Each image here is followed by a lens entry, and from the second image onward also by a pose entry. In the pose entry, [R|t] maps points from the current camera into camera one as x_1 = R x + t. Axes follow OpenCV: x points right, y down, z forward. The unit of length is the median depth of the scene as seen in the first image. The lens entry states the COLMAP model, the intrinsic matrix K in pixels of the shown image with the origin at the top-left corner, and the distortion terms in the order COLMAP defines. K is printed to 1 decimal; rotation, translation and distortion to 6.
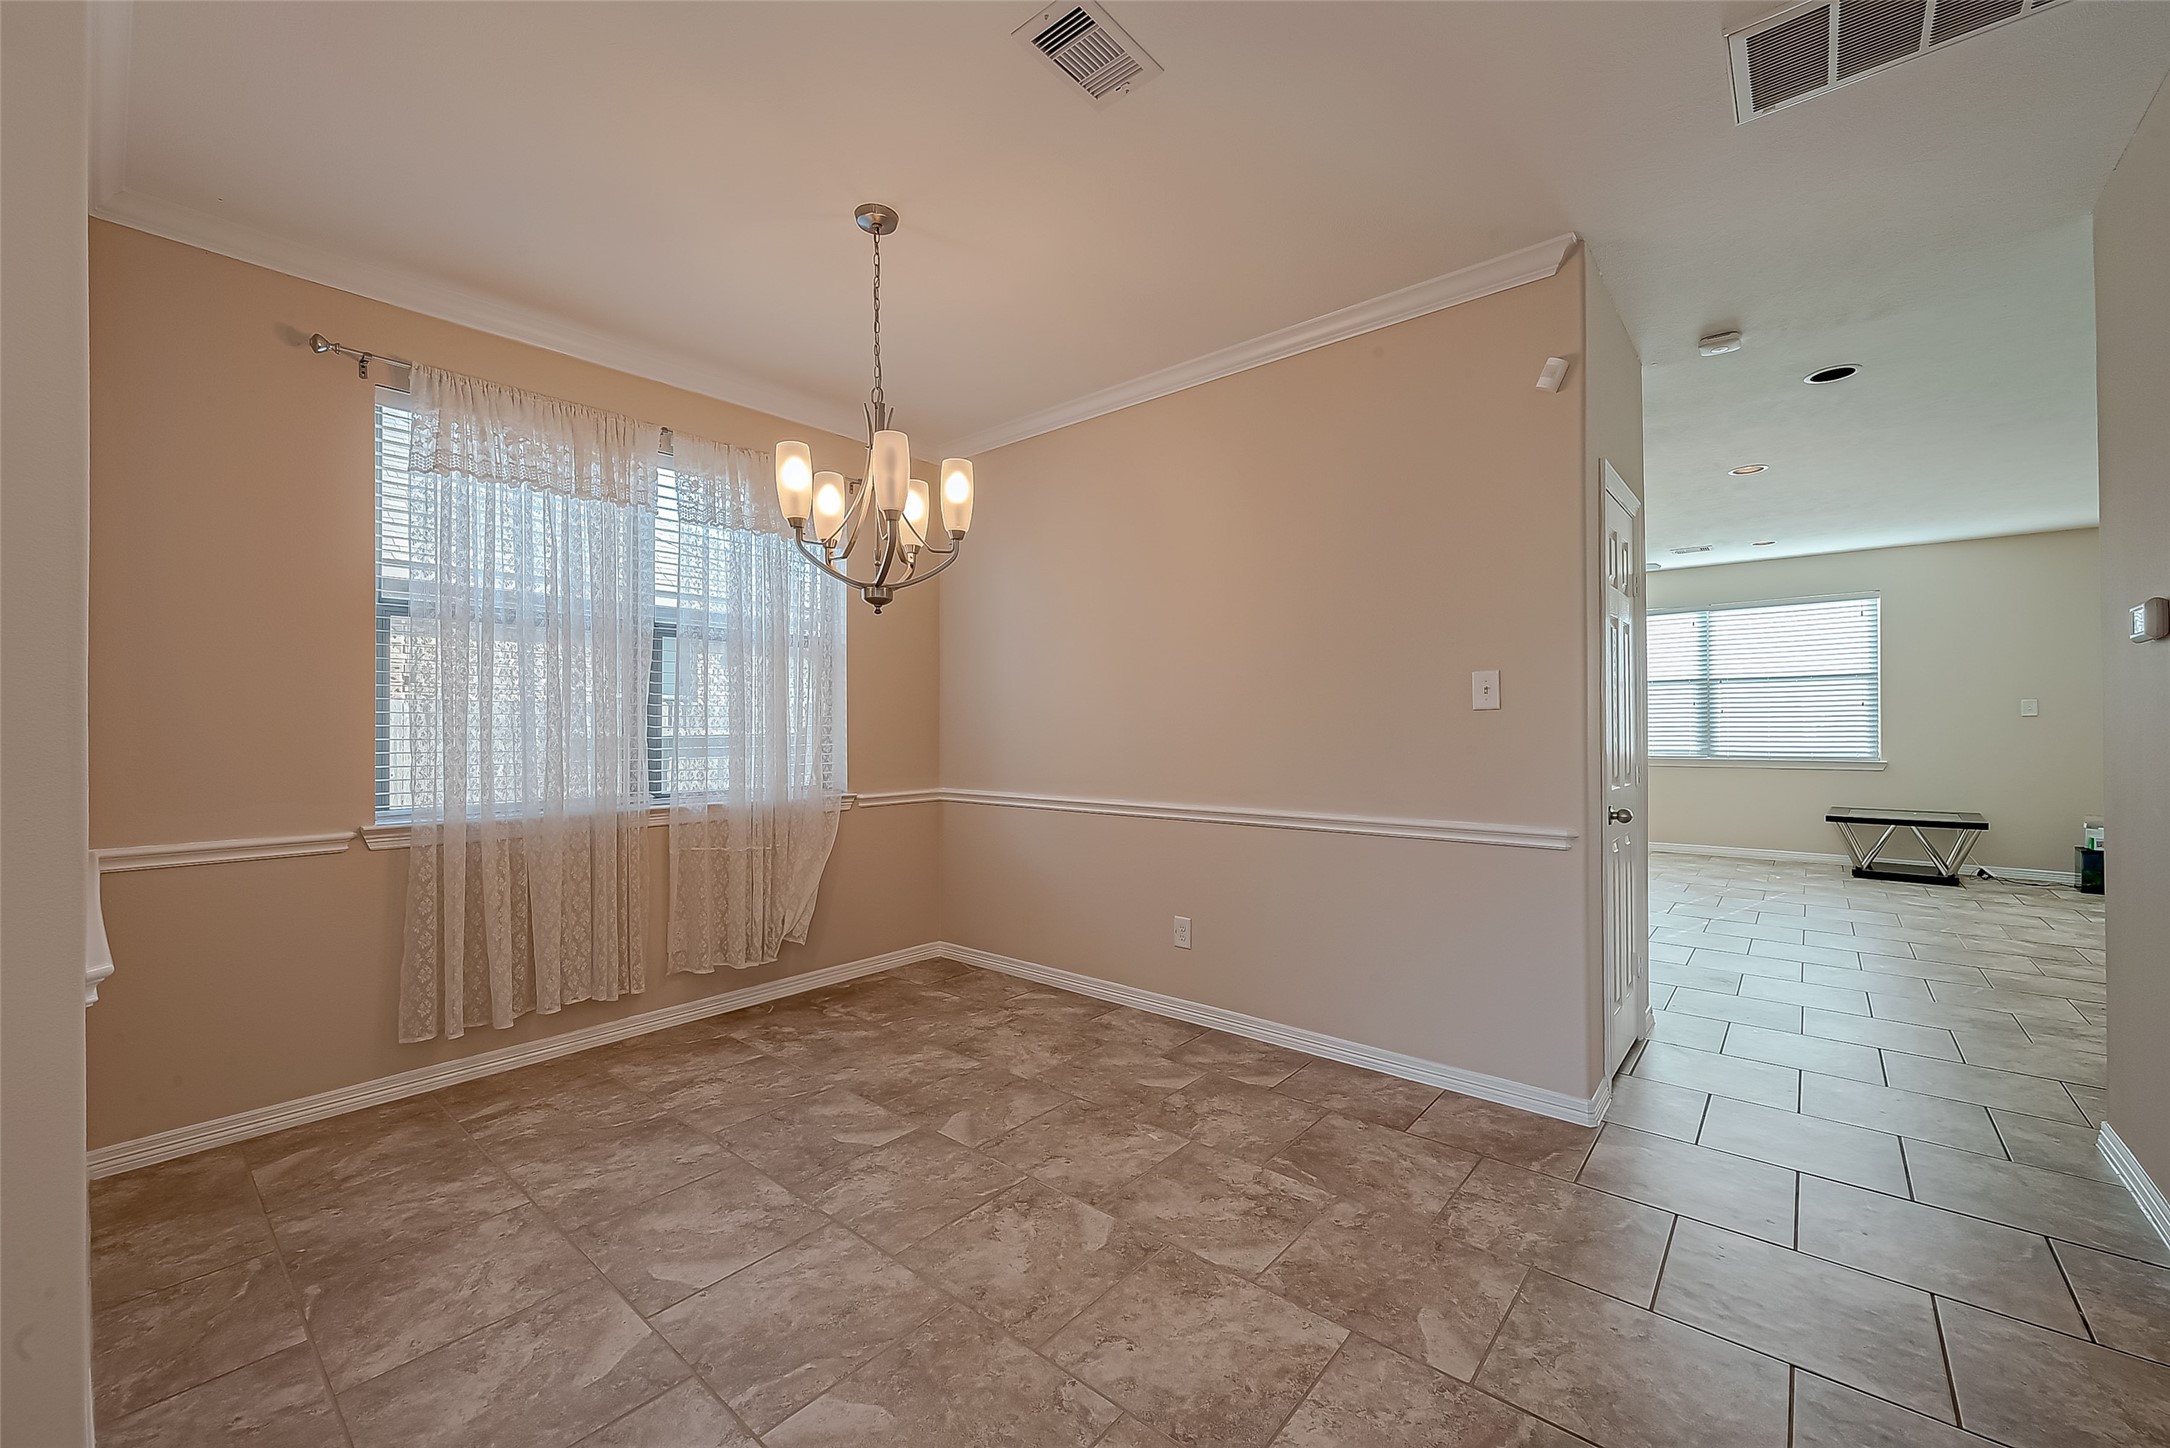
lens RADIAL K [[857.0, 0, 1084.1], [0, 857.0, 728.2], [0, 0, 1]] dist [-0.001148, -0.001044]
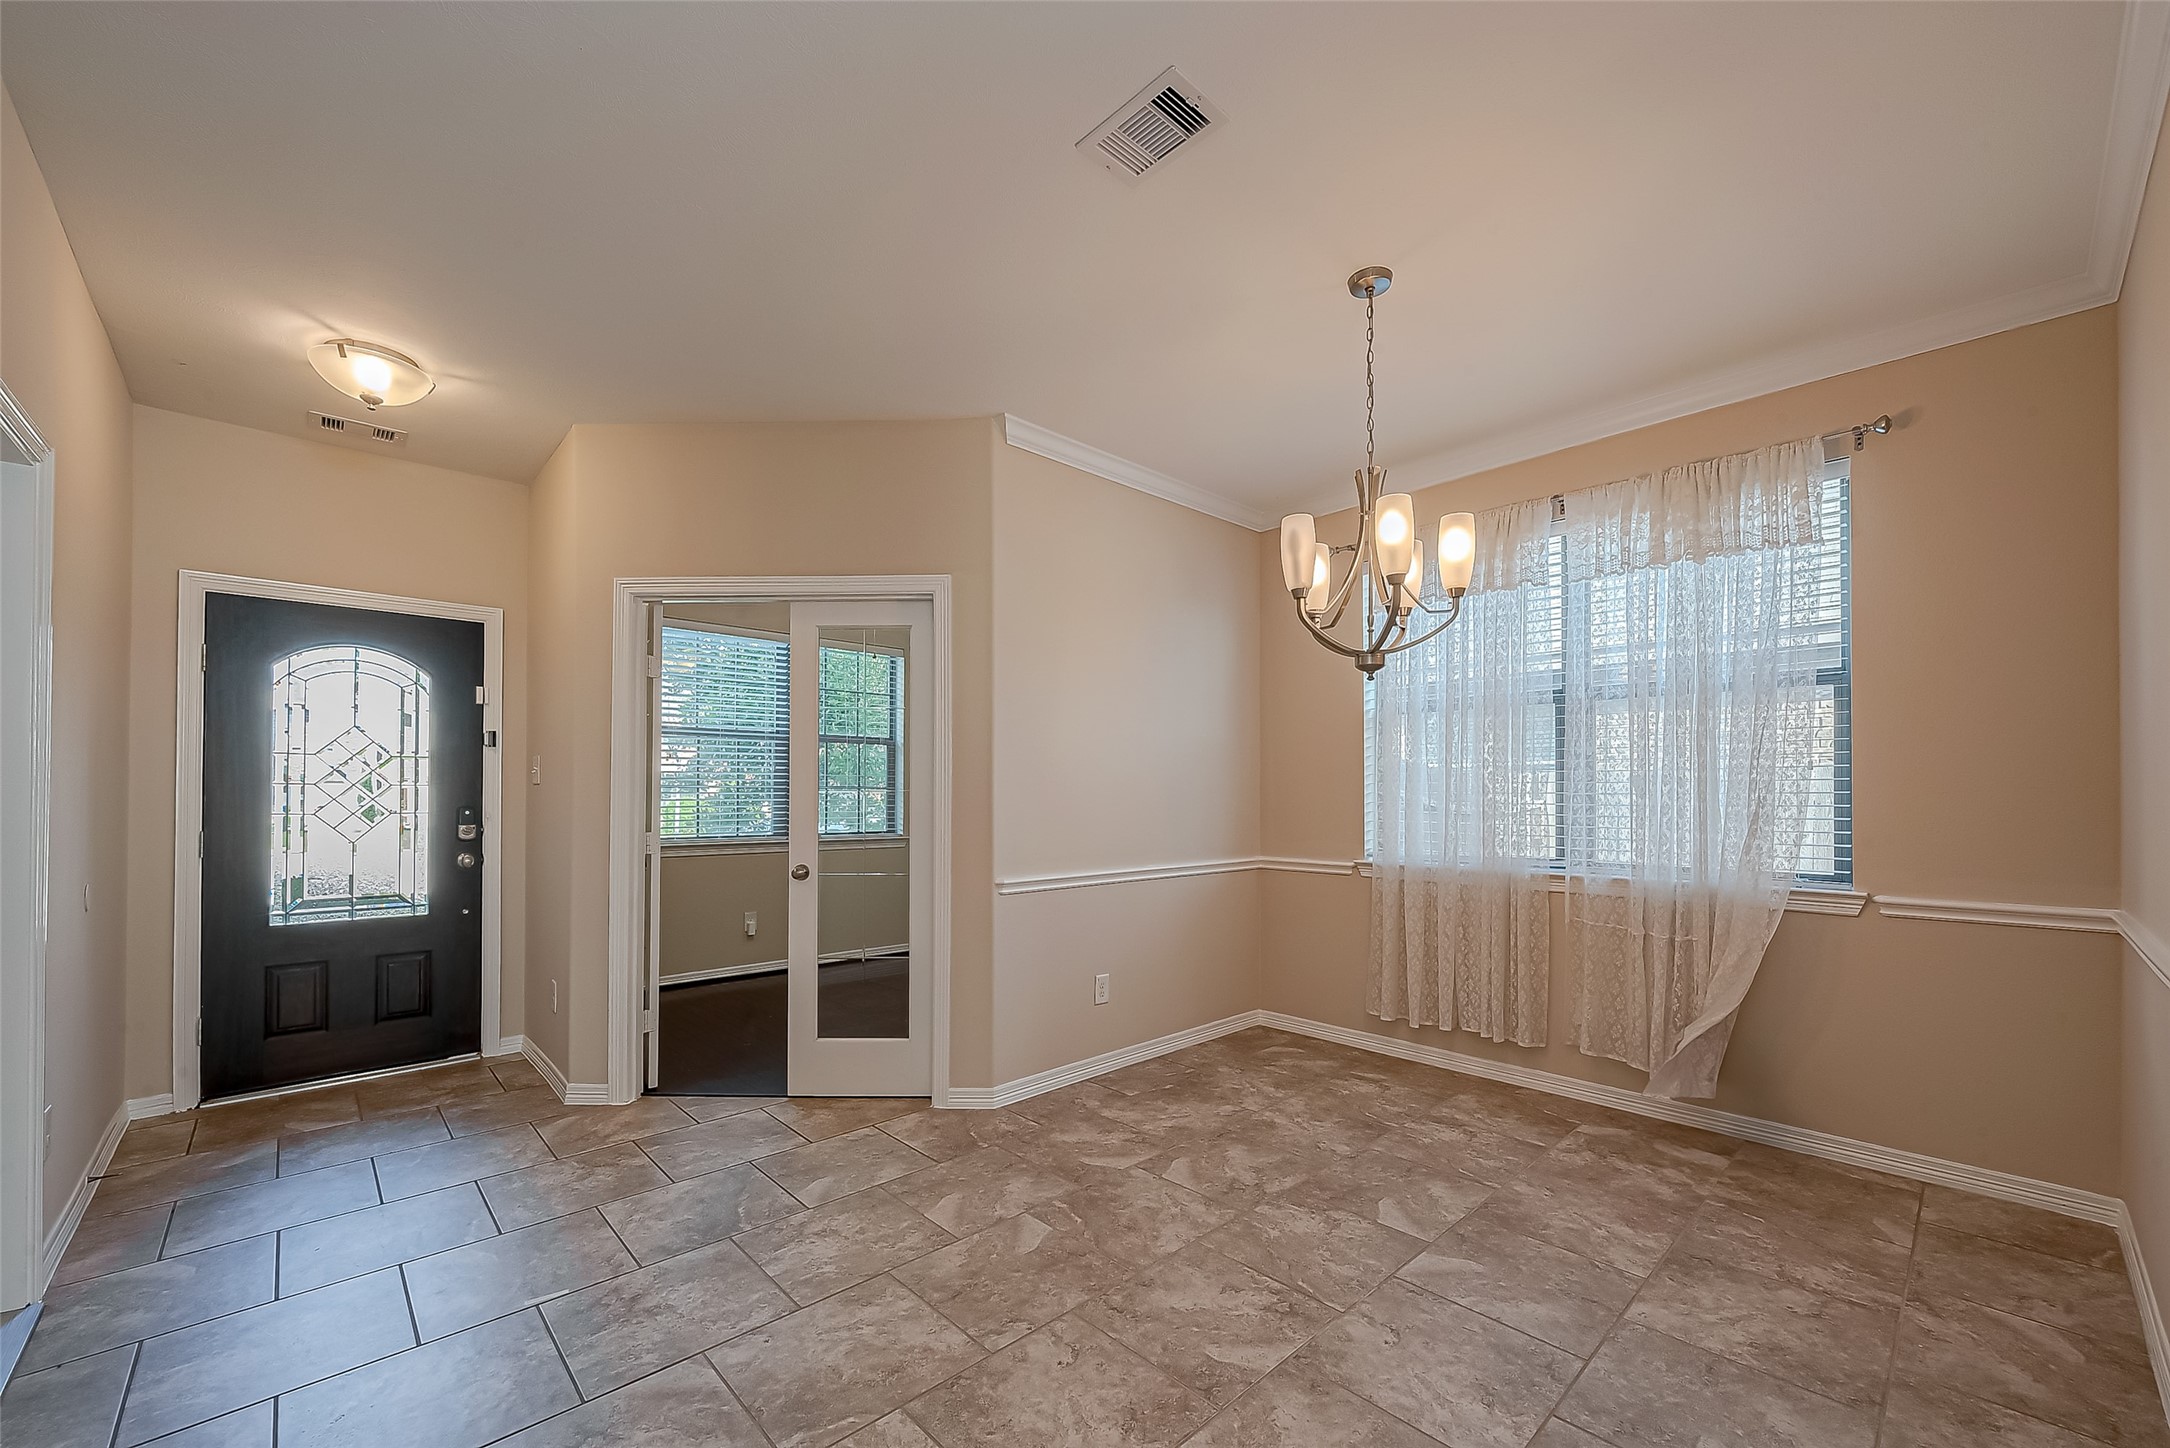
lens RADIAL K [[857.0, 0, 1106.1], [0, 857.0, 792.2], [0, 0, 1]] dist [-0.001148, -0.001044]
pose [[-0.106954, 0.000582, -0.994264, 0.696897], [0.000048, 1.000000, 0.000581, -0.005089], [0.994264, 0.000015, -0.106954, 0.719391]]
